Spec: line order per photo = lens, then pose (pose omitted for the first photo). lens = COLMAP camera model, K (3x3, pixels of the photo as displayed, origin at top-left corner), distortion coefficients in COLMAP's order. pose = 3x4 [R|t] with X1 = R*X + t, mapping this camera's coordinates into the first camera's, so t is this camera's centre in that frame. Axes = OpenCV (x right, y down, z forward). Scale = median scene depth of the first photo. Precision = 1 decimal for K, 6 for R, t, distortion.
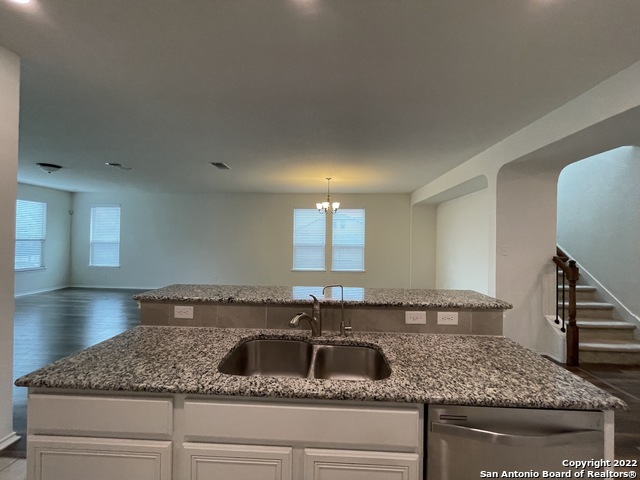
lens RADIAL K [[259.2, 0, 320.3], [0, 259.2, 237.5], [0, 0, 1]] dist [-0.006649, -0.000748]
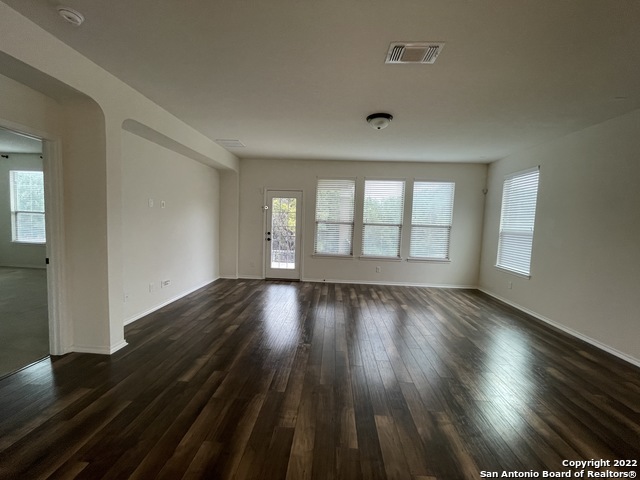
lens RADIAL K [[259.2, 0, 321.0], [0, 259.2, 239.7], [0, 0, 1]] dist [-0.006649, -0.000748]
pose [[-0.009595, 0.063293, -0.997949, -0.207872], [-0.030575, 0.997510, 0.063559, 0.010136], [0.999486, 0.031122, -0.007636, 0.538759]]
